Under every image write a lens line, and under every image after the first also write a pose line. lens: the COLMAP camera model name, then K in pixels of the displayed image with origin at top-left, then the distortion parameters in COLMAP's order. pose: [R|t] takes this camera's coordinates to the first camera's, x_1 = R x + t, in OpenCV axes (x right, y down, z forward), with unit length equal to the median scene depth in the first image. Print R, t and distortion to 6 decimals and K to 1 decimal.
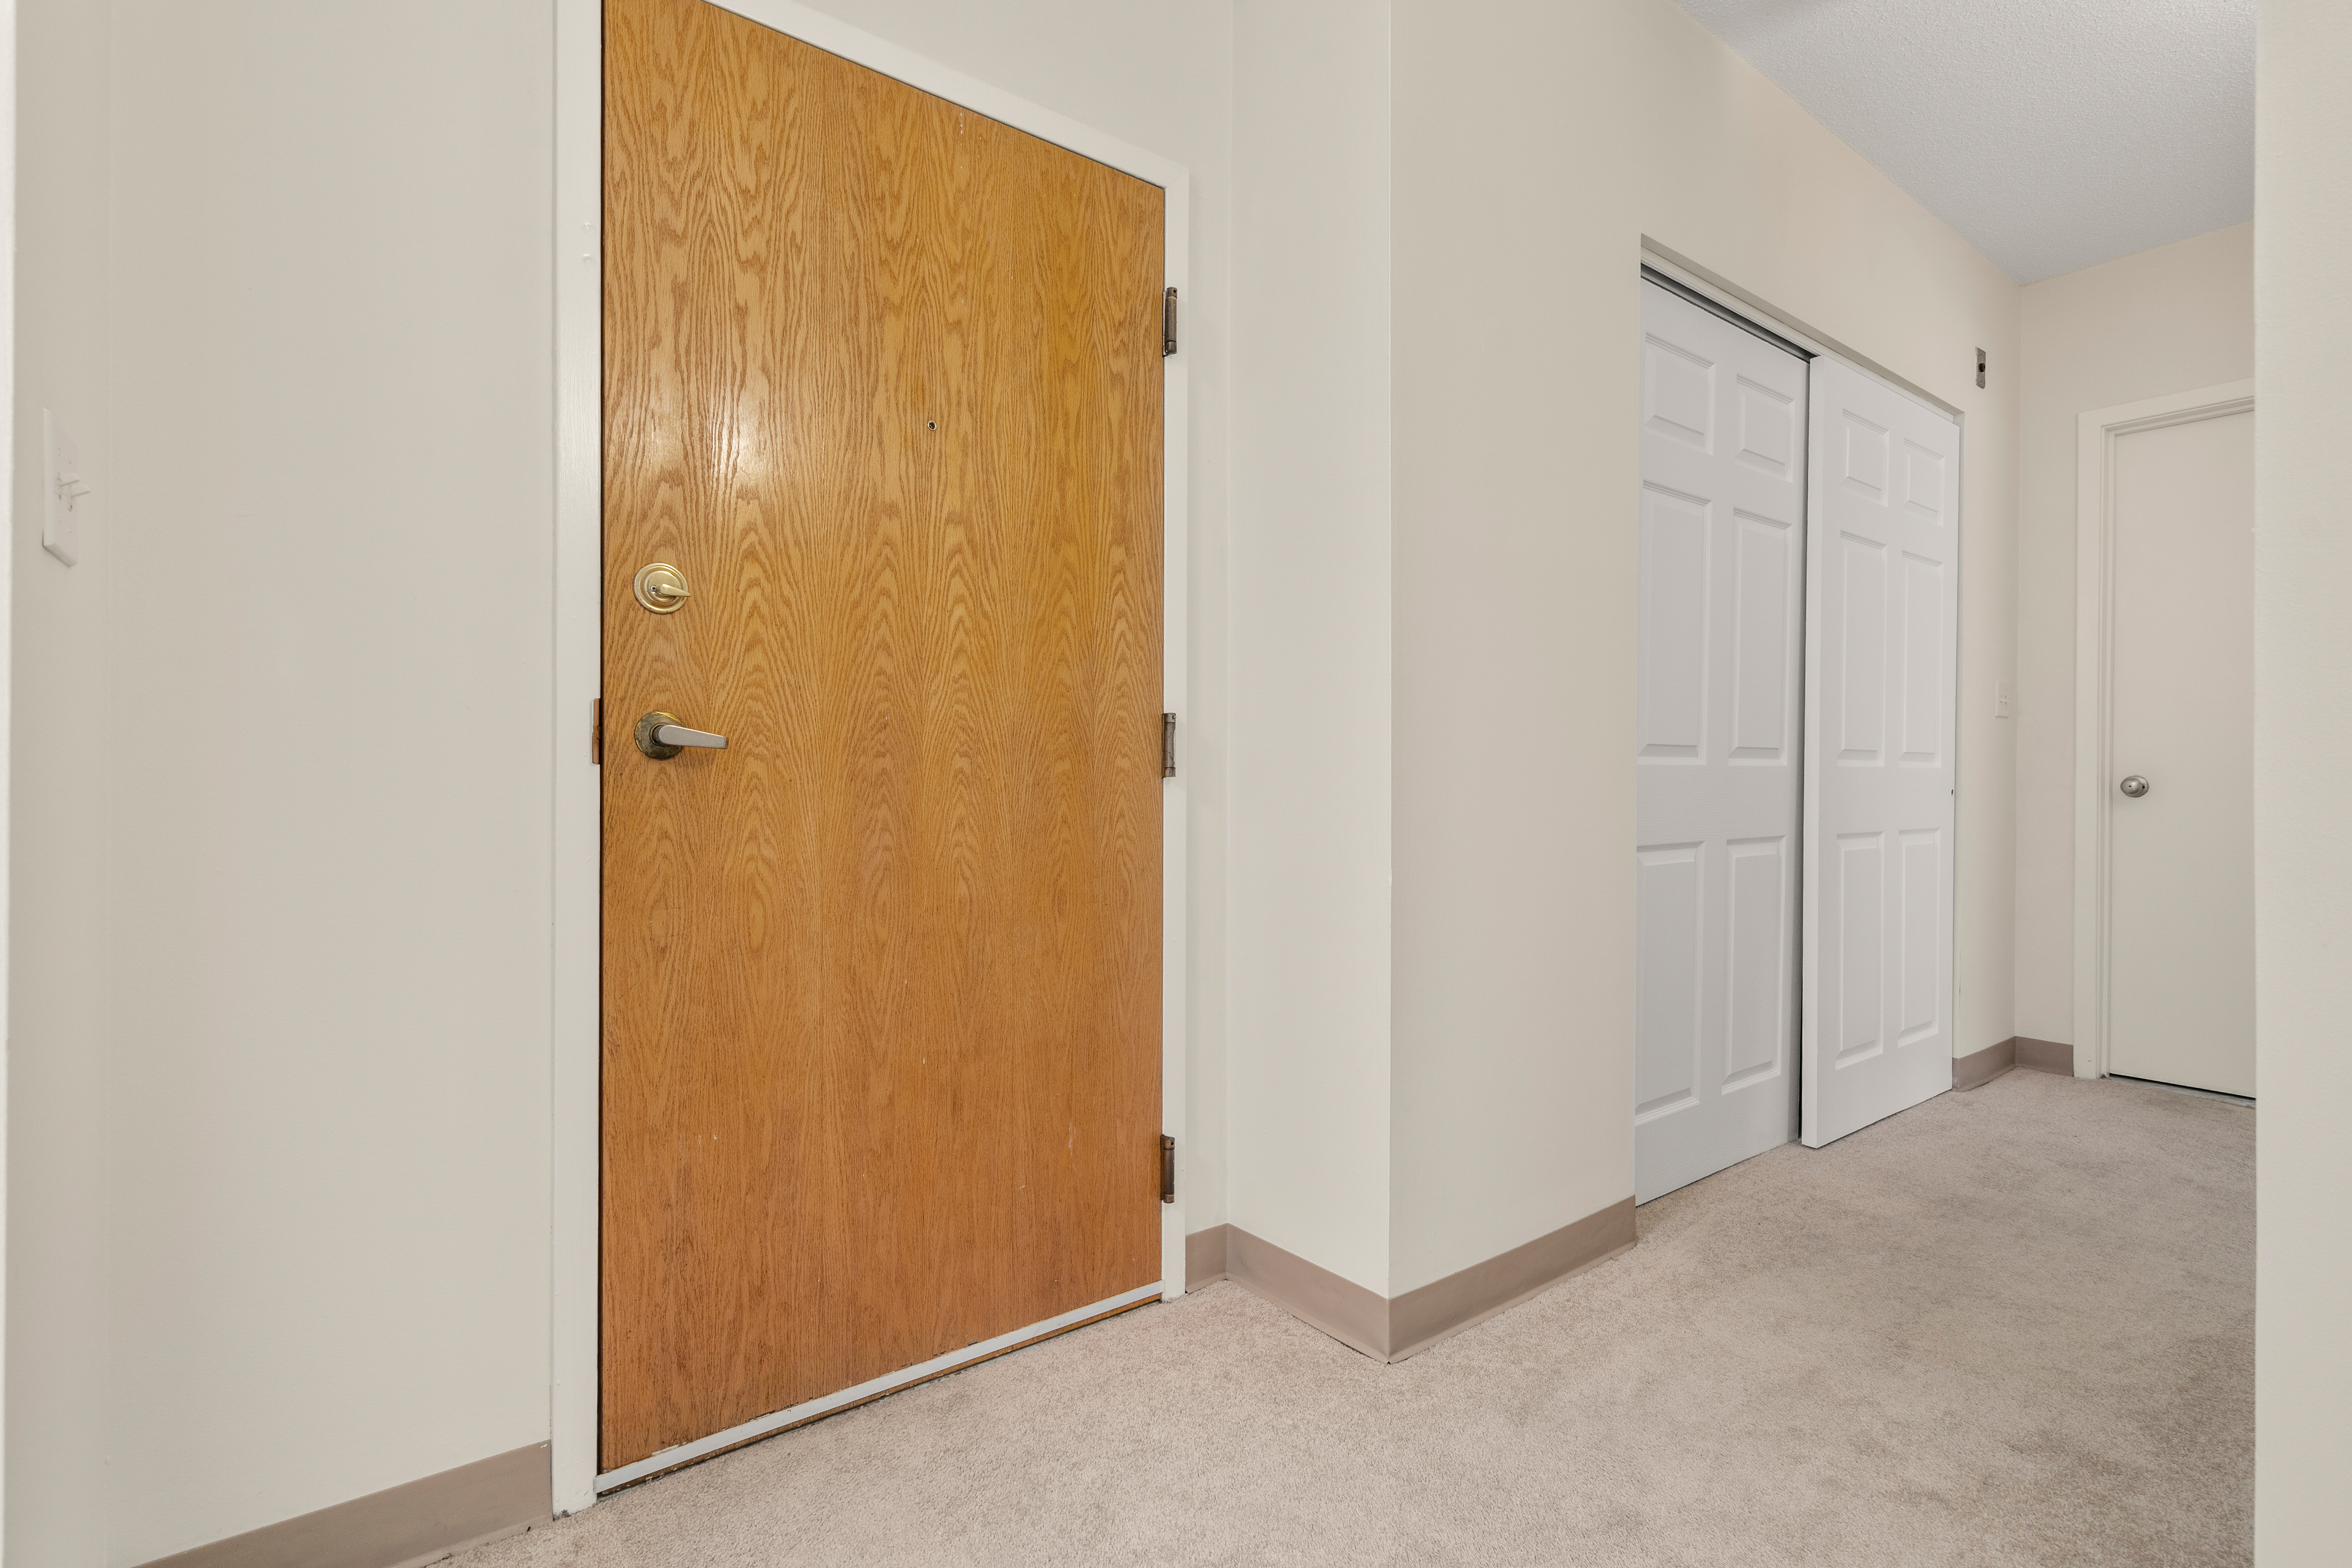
lens RADIAL K [[1085.8, 0, 1191.4], [0, 1085.8, 785.5], [0, 0, 1]] dist [-0.008815, 0.003632]
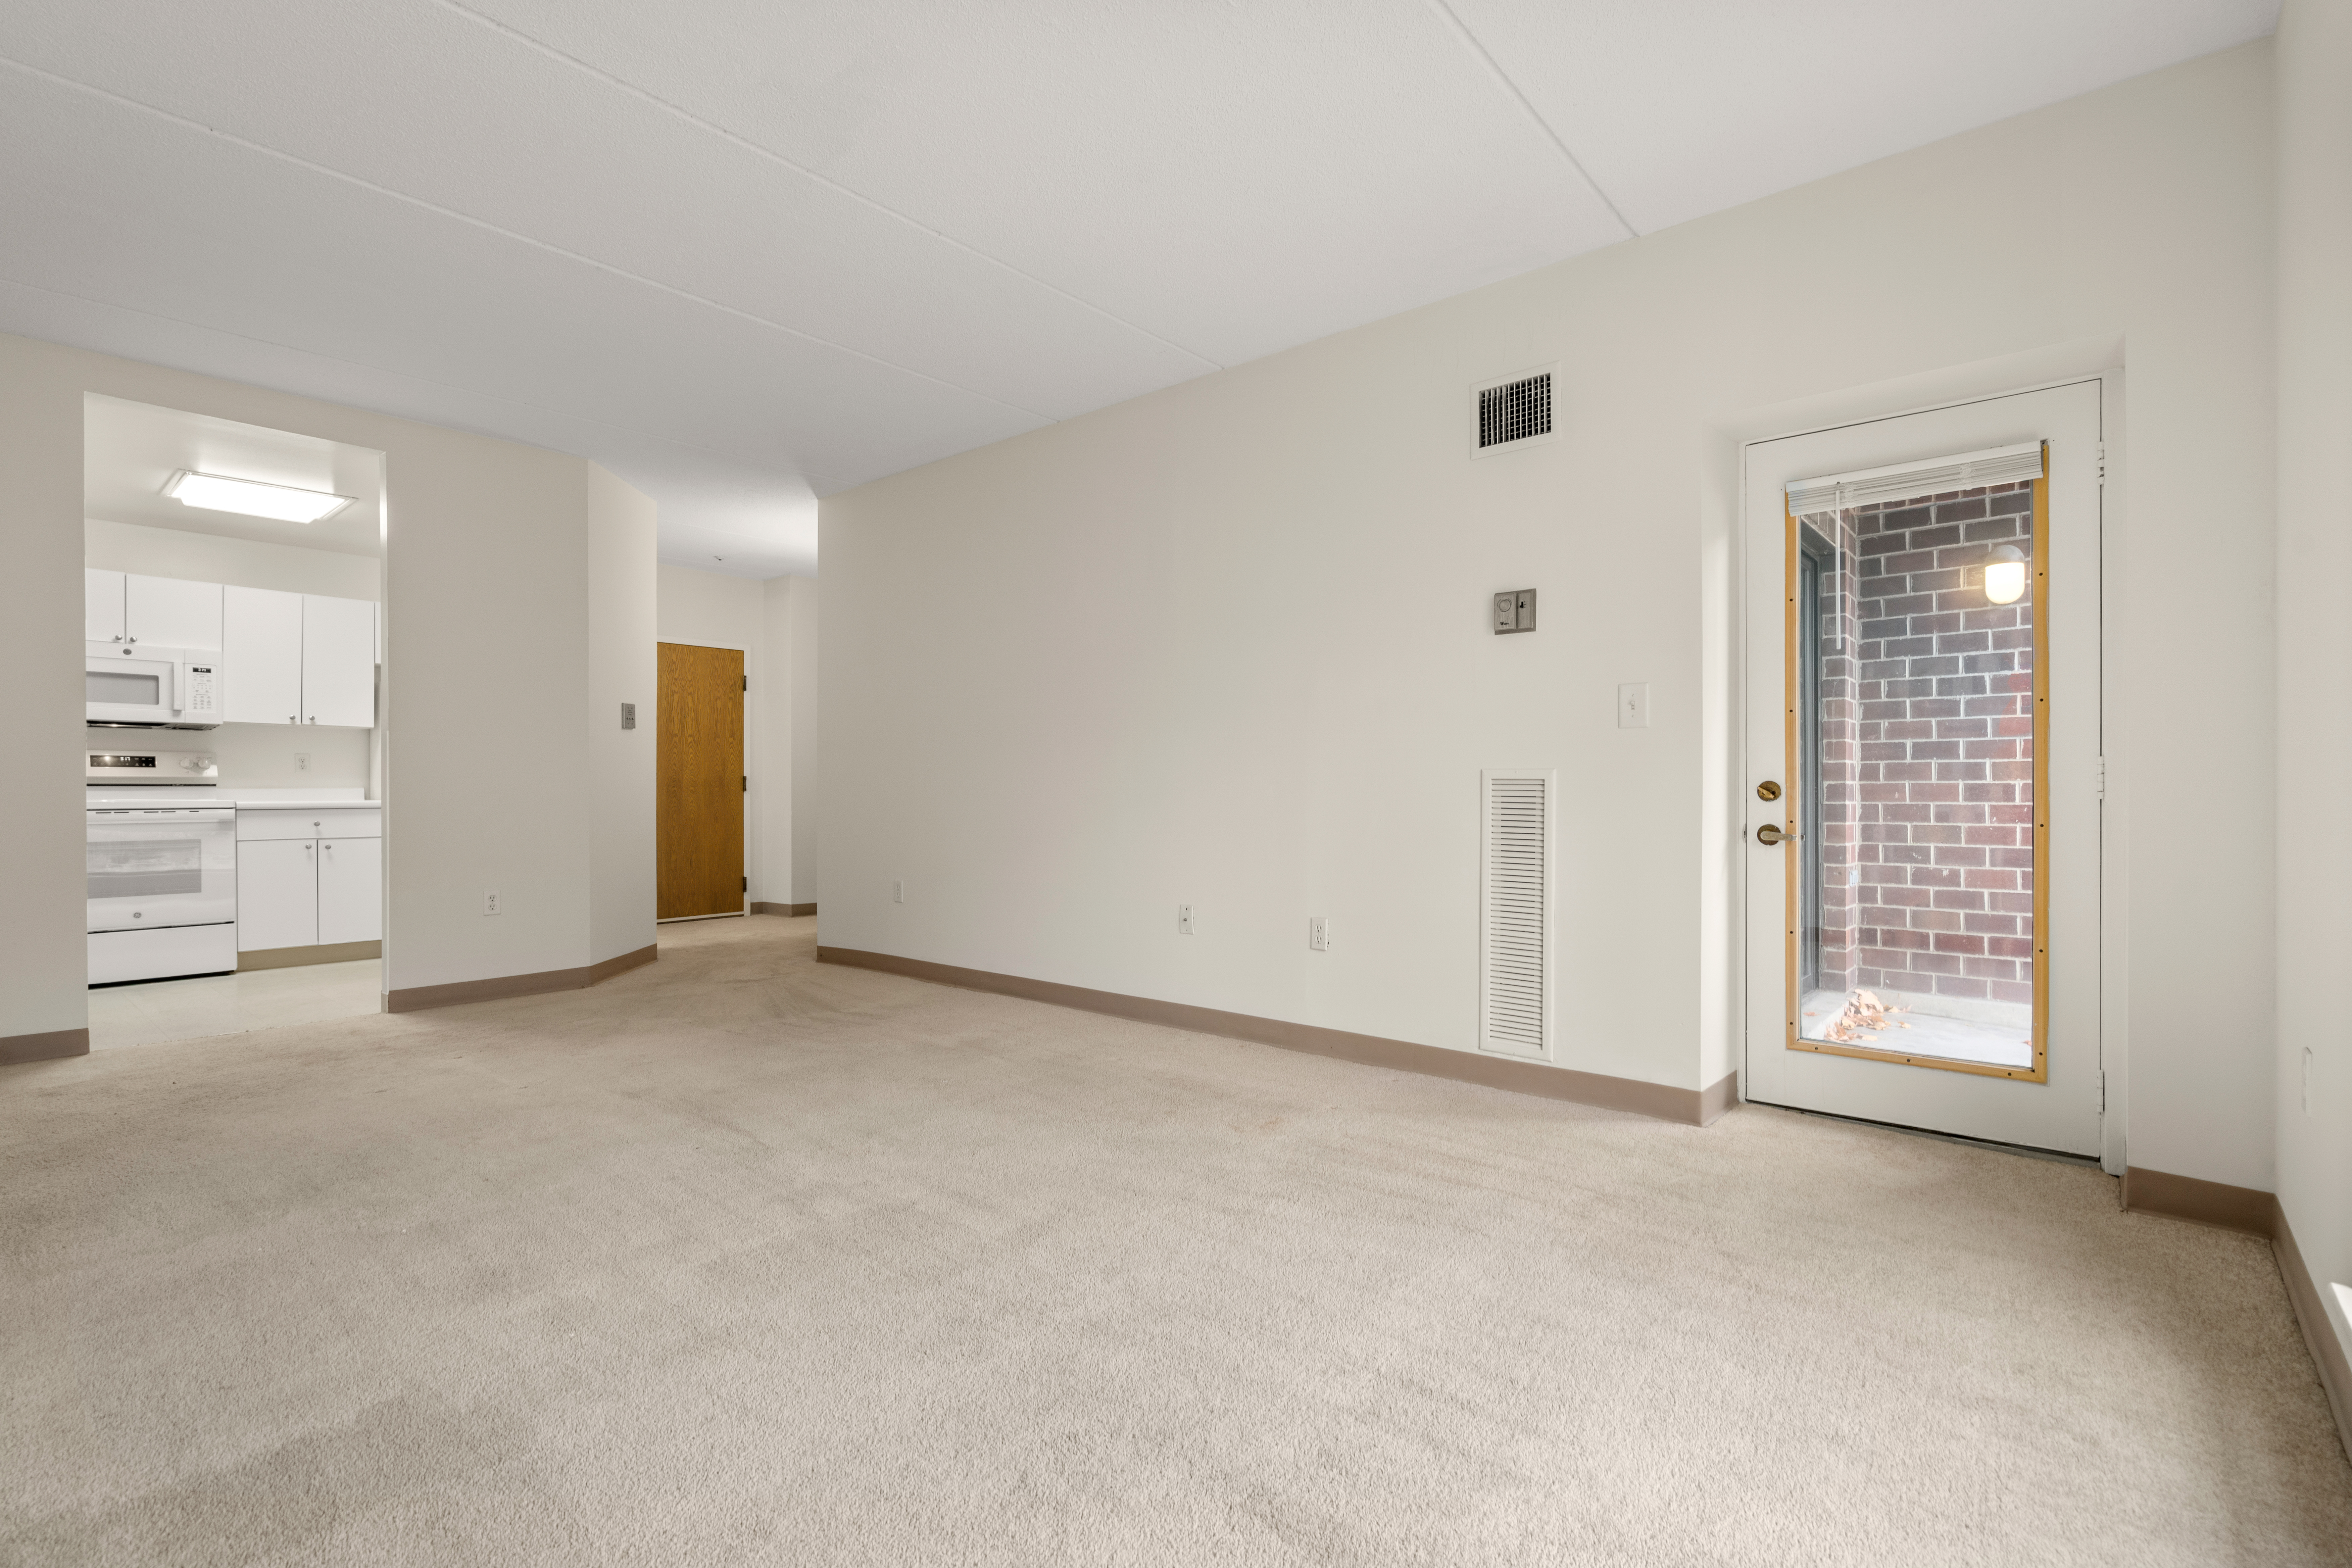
lens RADIAL K [[1085.8, 0, 1186.8], [0, 1085.8, 798.2], [0, 0, 1]] dist [-0.008815, 0.003632]
pose [[0.978247, -0.002849, 0.207424, 0.895682], [0.002069, 0.999990, 0.003977, 0.006369], [-0.207434, -0.003462, 0.978243, -3.967998]]
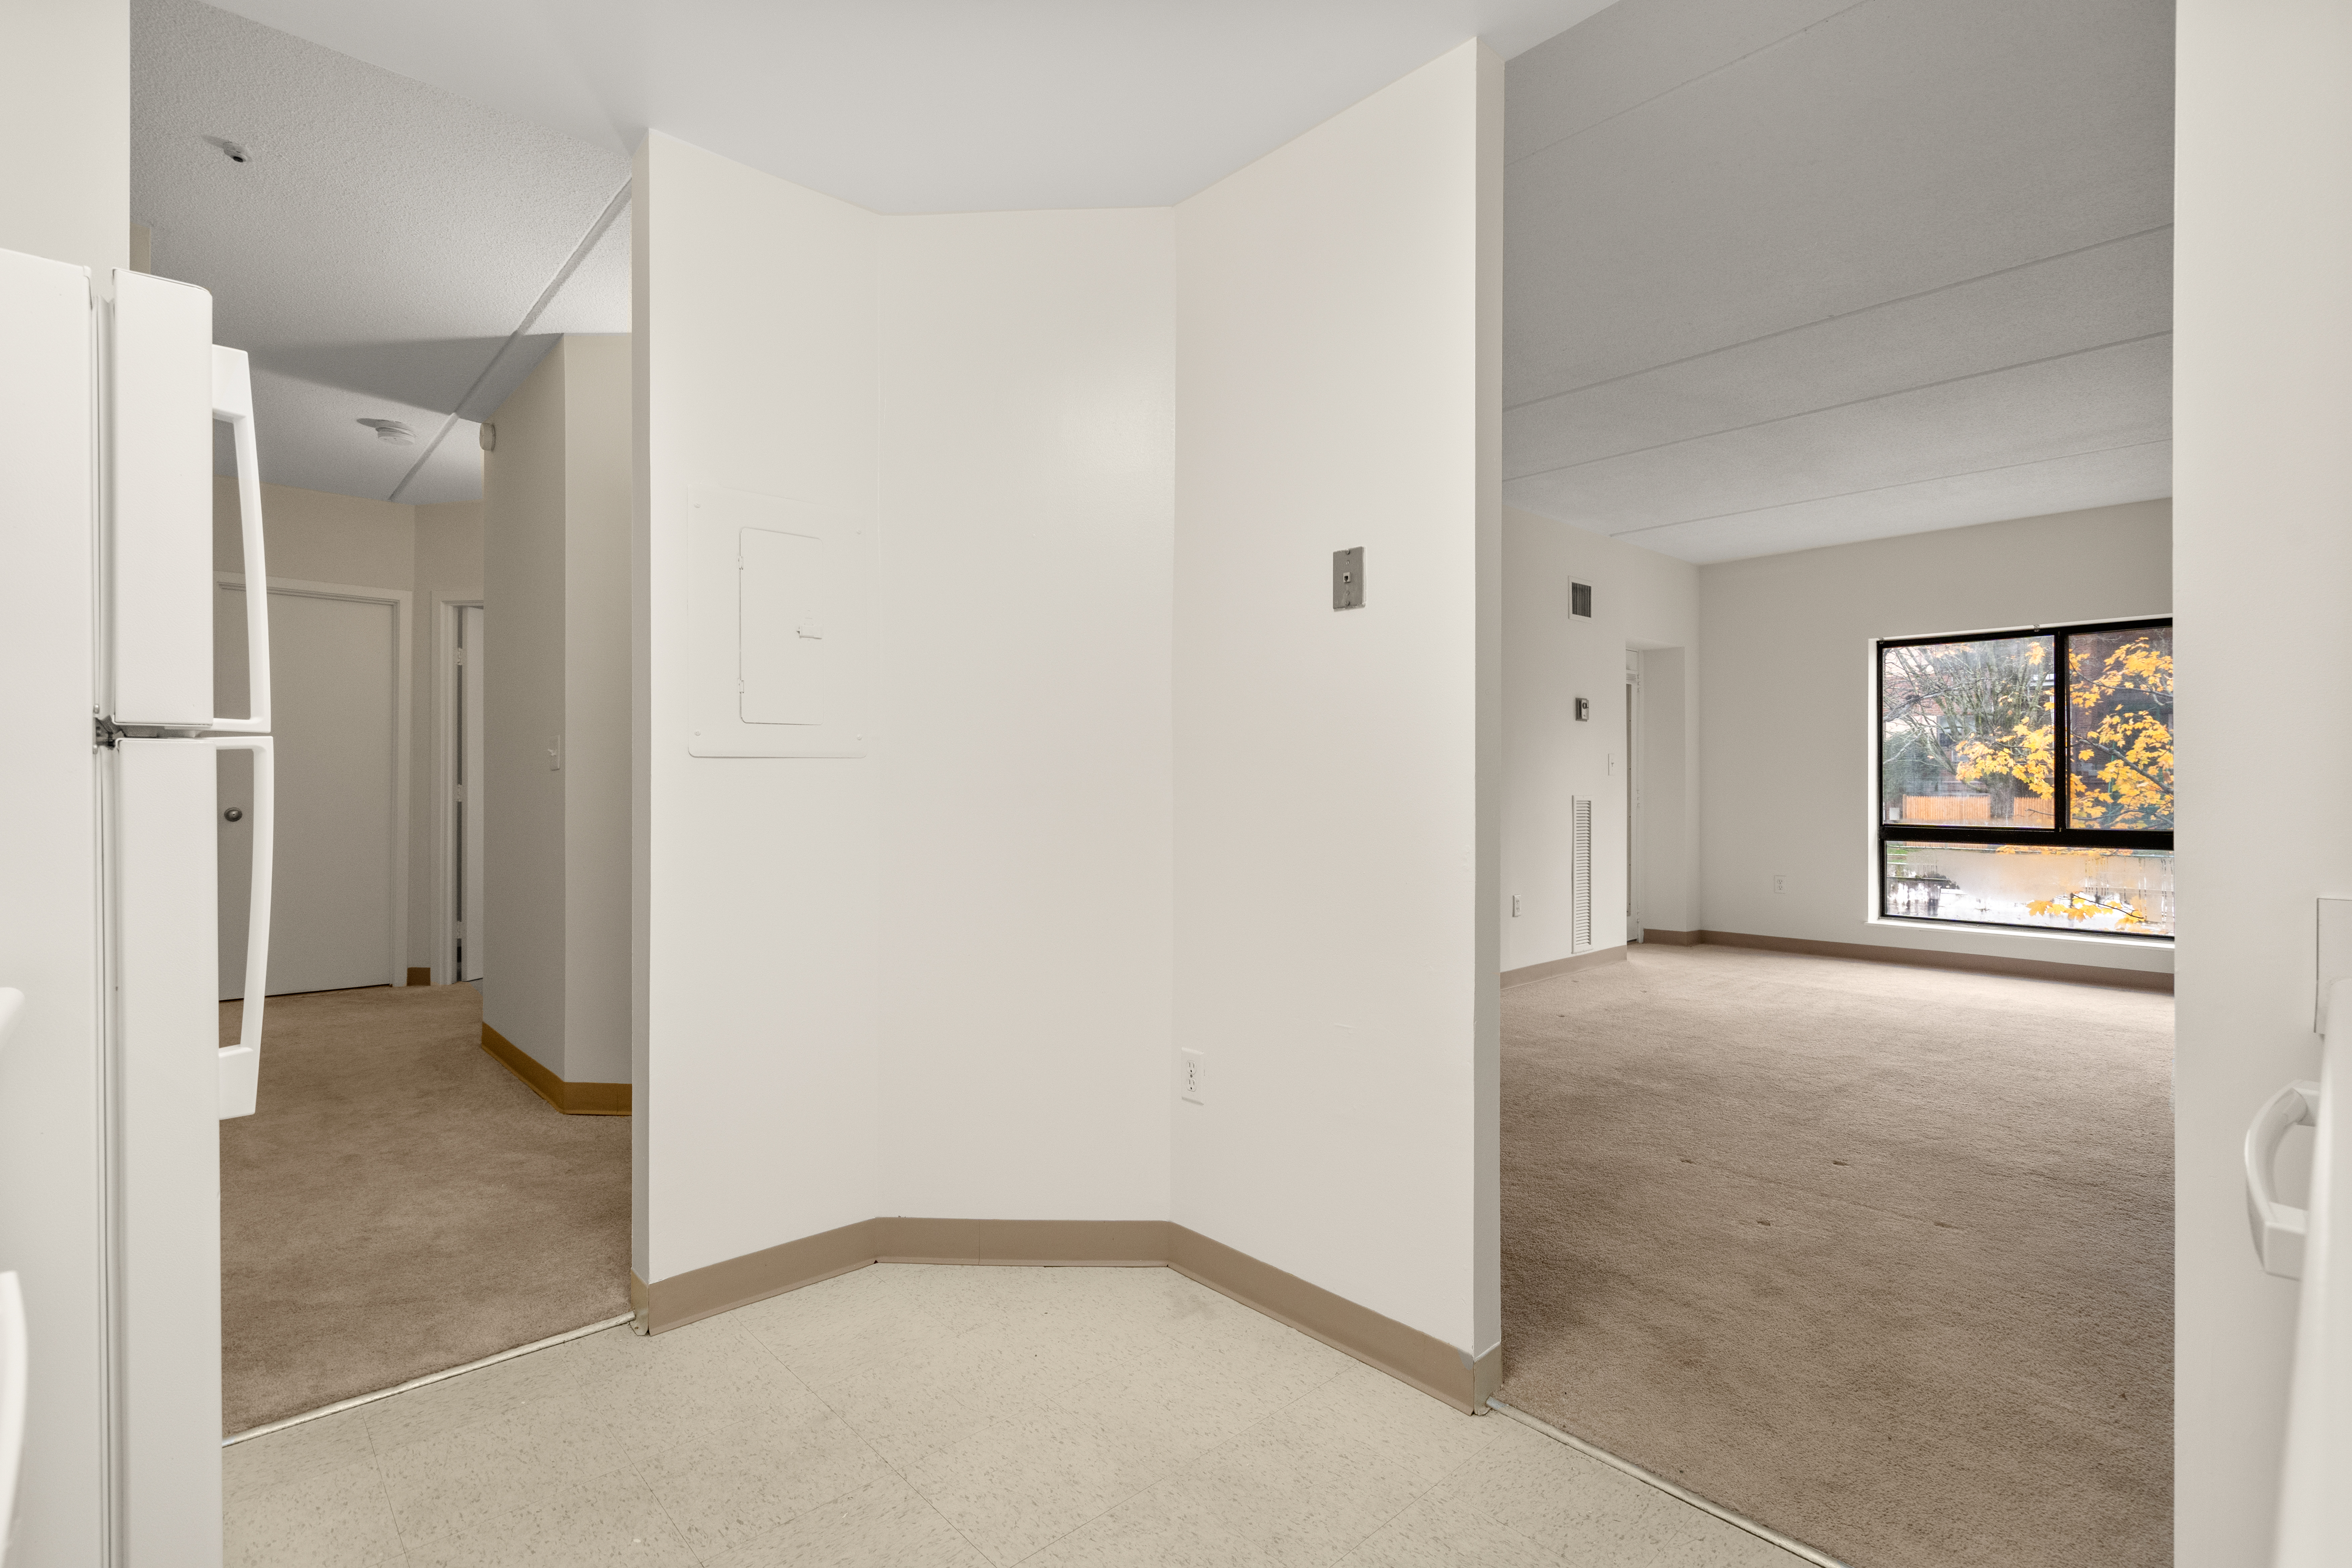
lens RADIAL K [[1085.8, 0, 1162.2], [0, 1085.8, 782.7], [0, 0, 1]] dist [-0.008815, 0.003632]
pose [[-0.082264, -0.001724, 0.996609, -1.643149], [0.002848, 0.999994, 0.001965, -0.090340], [-0.996607, 0.003000, -0.082258, -0.406485]]
